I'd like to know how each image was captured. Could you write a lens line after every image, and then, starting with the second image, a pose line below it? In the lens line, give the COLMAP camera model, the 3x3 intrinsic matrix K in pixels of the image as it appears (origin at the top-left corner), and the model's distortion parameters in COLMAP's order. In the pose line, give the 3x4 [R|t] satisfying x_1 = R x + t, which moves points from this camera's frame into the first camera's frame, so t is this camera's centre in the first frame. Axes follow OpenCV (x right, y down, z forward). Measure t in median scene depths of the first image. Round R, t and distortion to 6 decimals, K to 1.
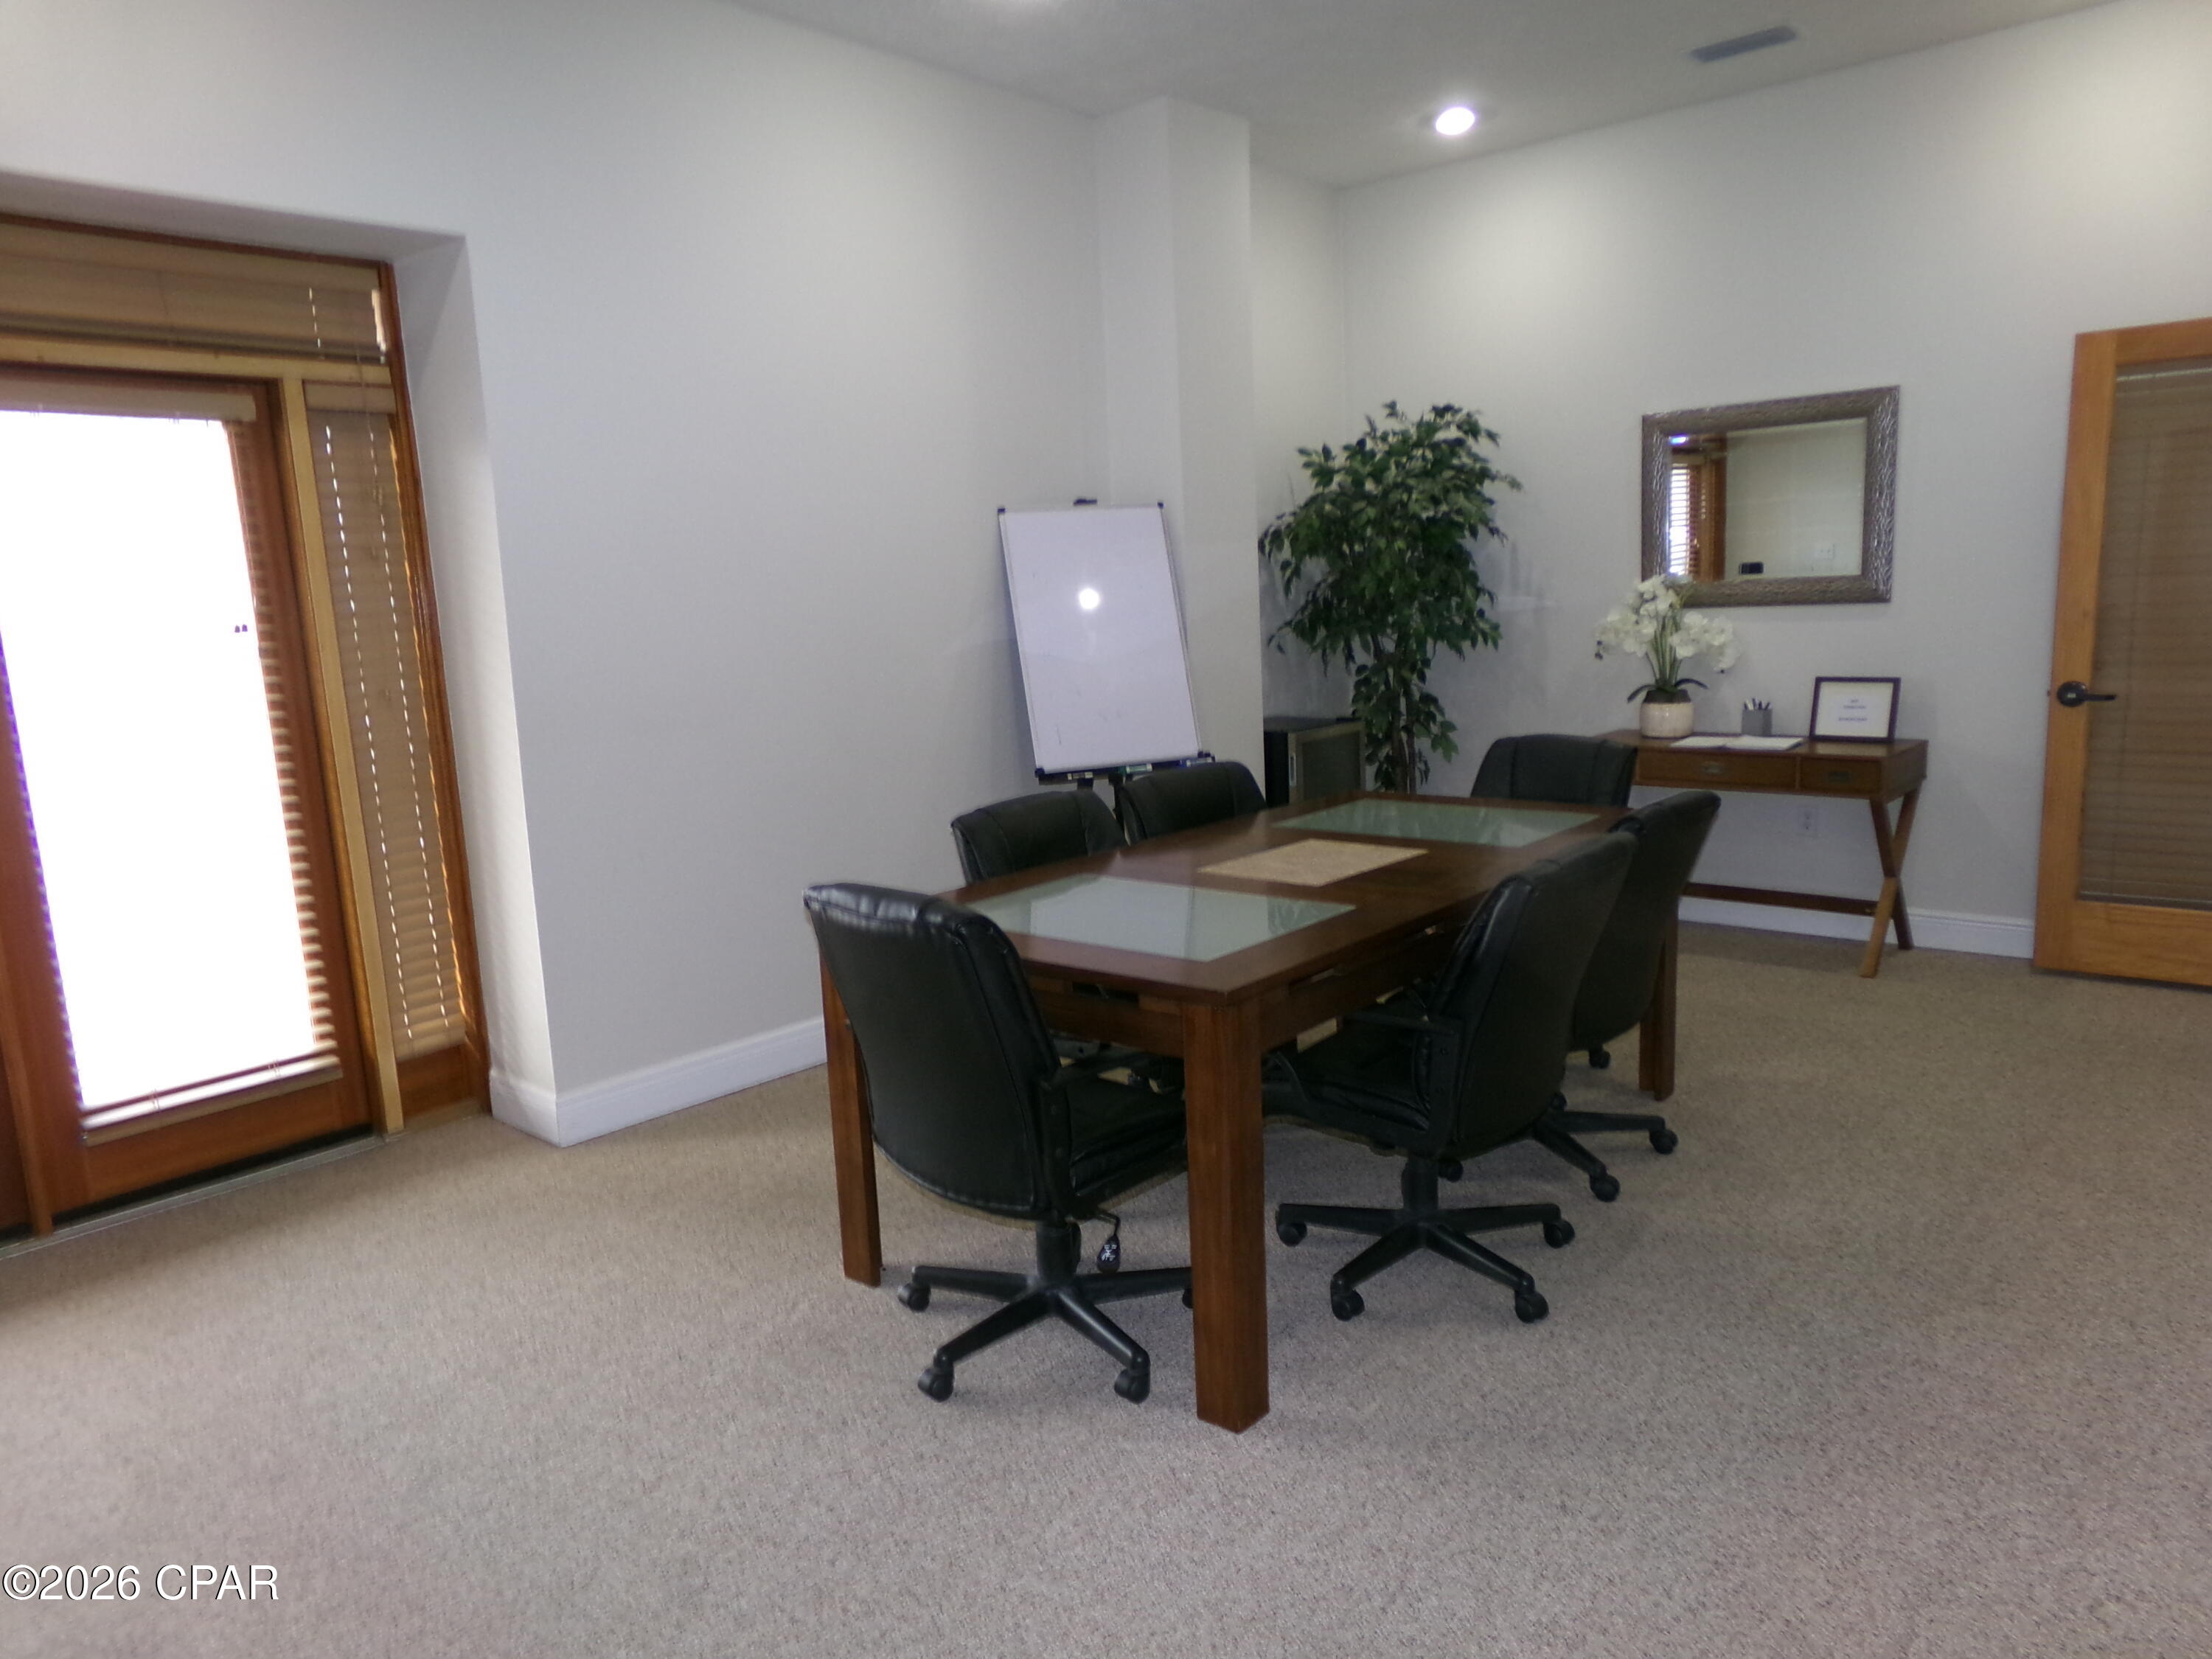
lens RADIAL K [[1505.6, 0, 1112.3], [0, 1505.6, 834.2], [0, 0, 1]] dist [-0.017832, 0.036196]
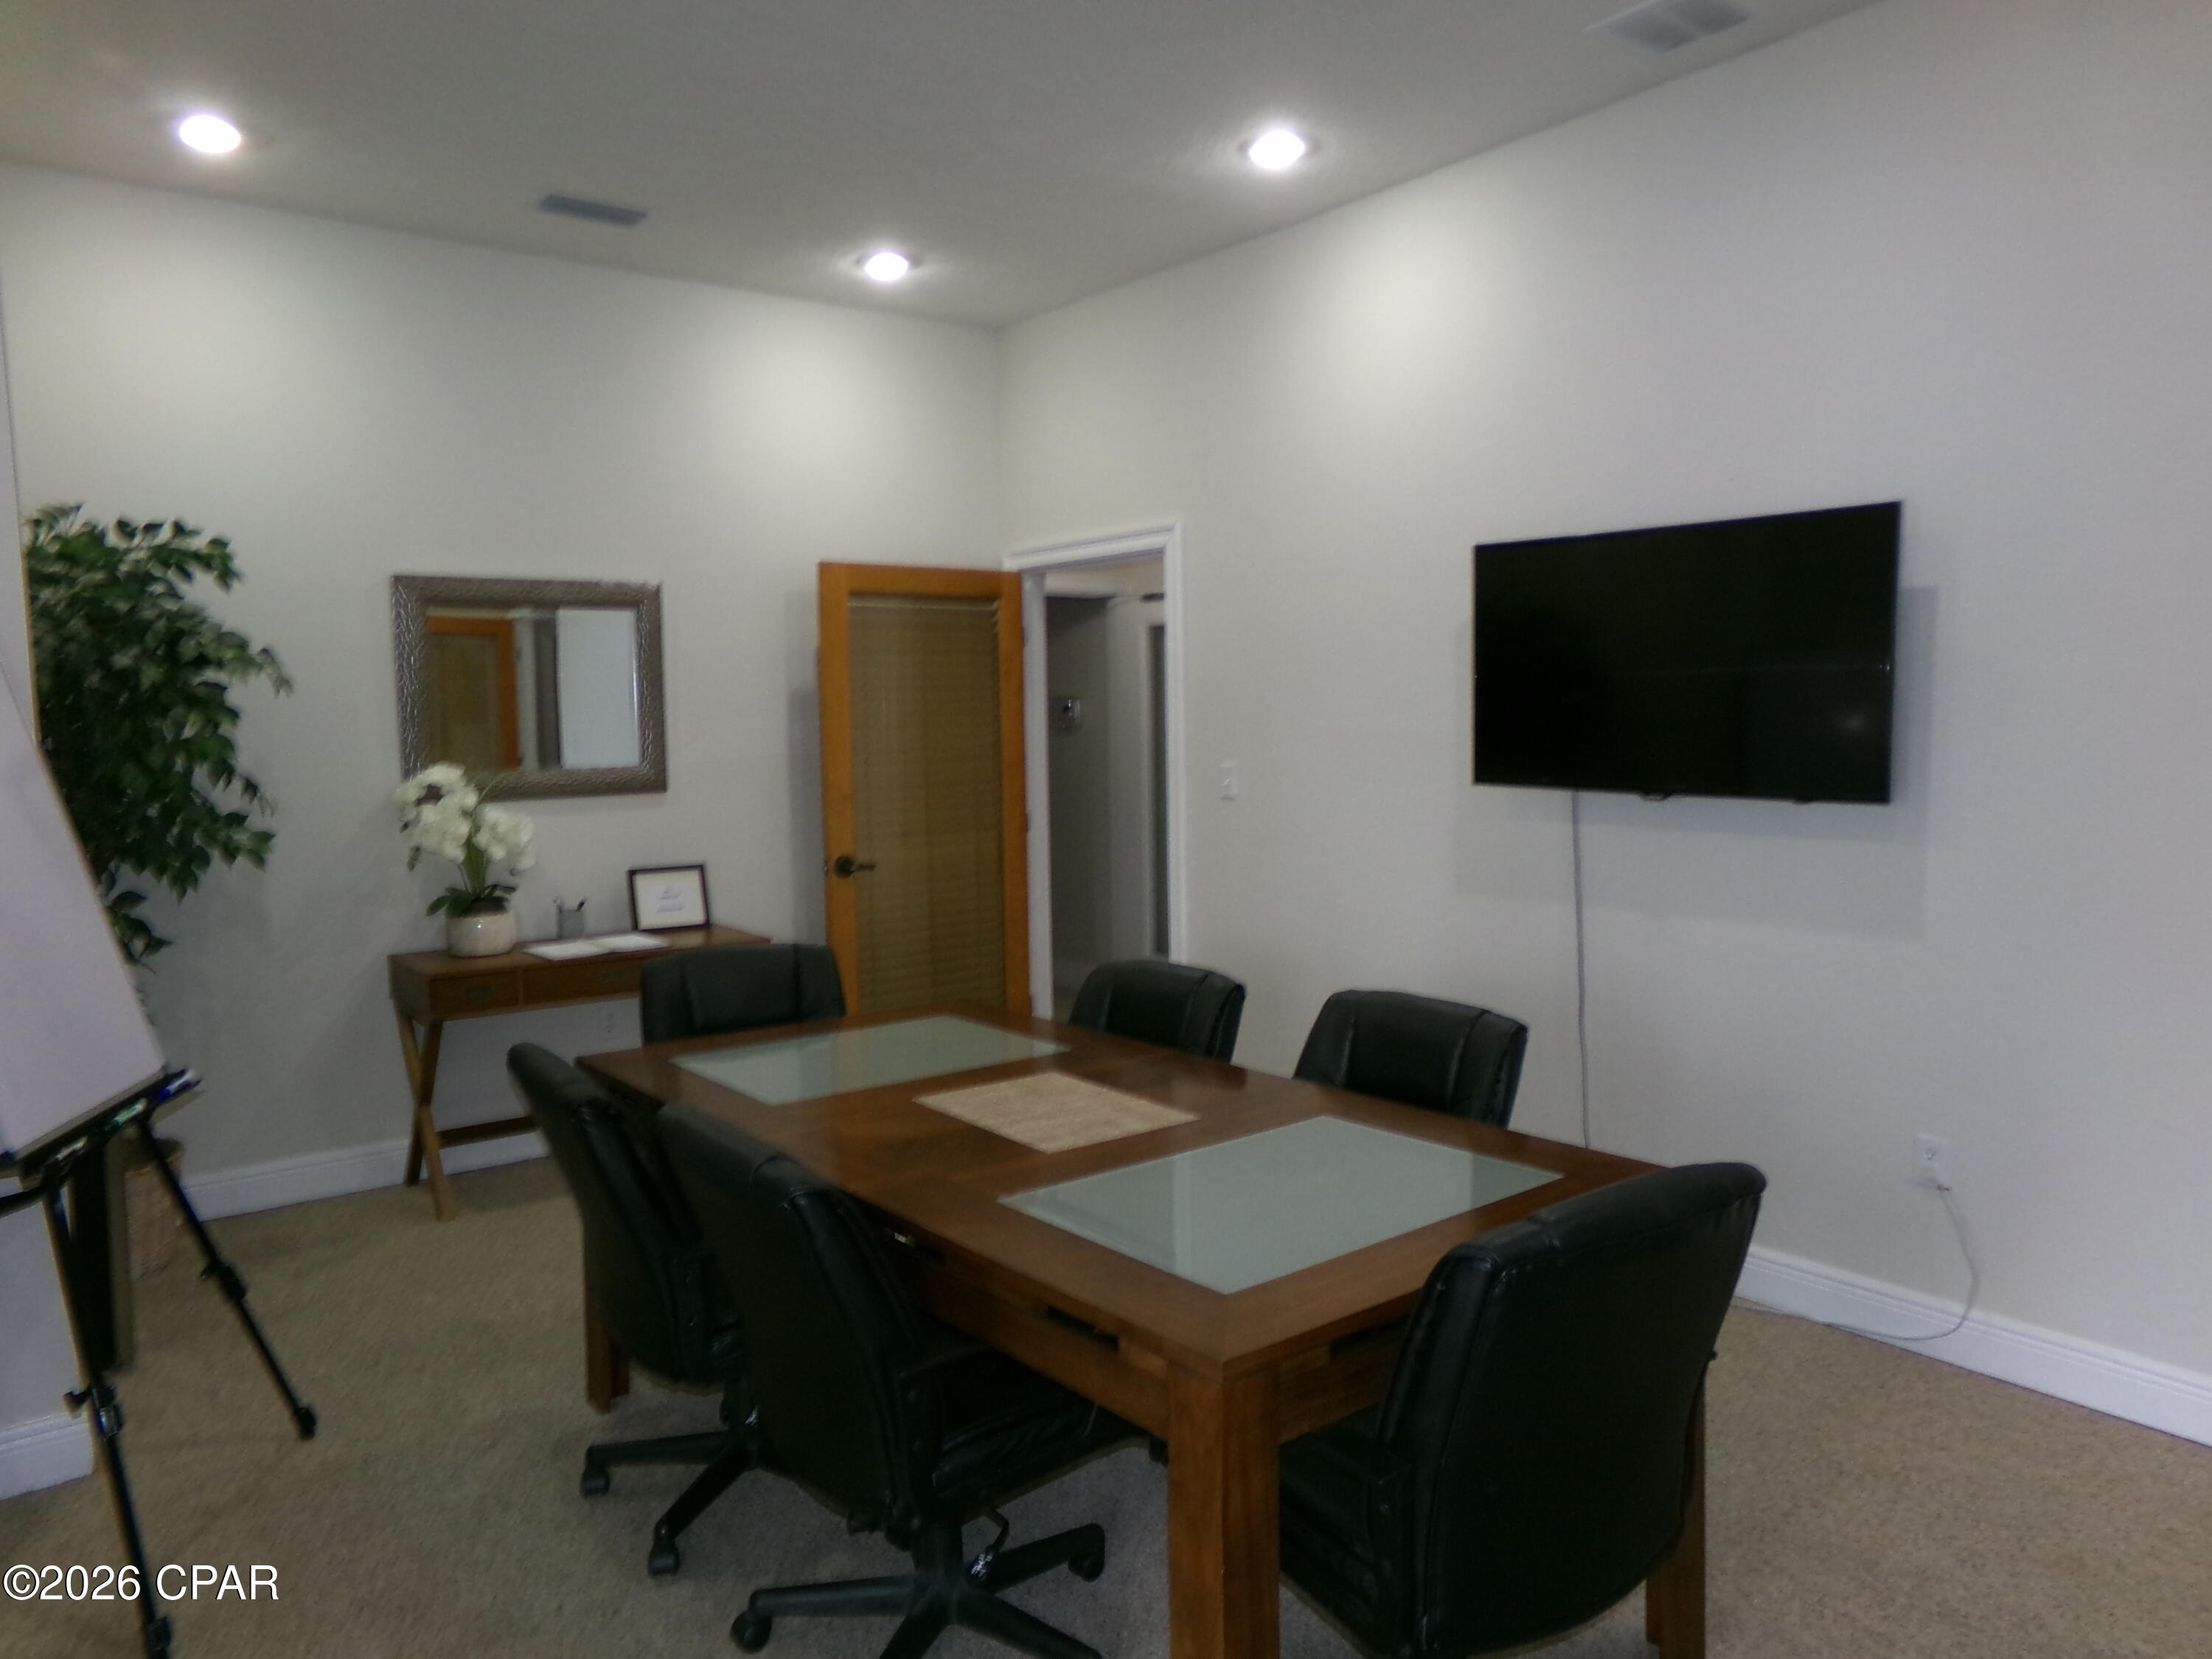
lens RADIAL K [[1505.6, 0, 1112.3], [0, 1505.6, 834.2], [0, 0, 1]] dist [-0.017832, 0.036196]
pose [[0.213093, -0.033032, 0.976473, -0.403473], [0.178824, 0.983864, -0.005742, -0.066702], [-0.960528, 0.175841, 0.215561, 0.496856]]
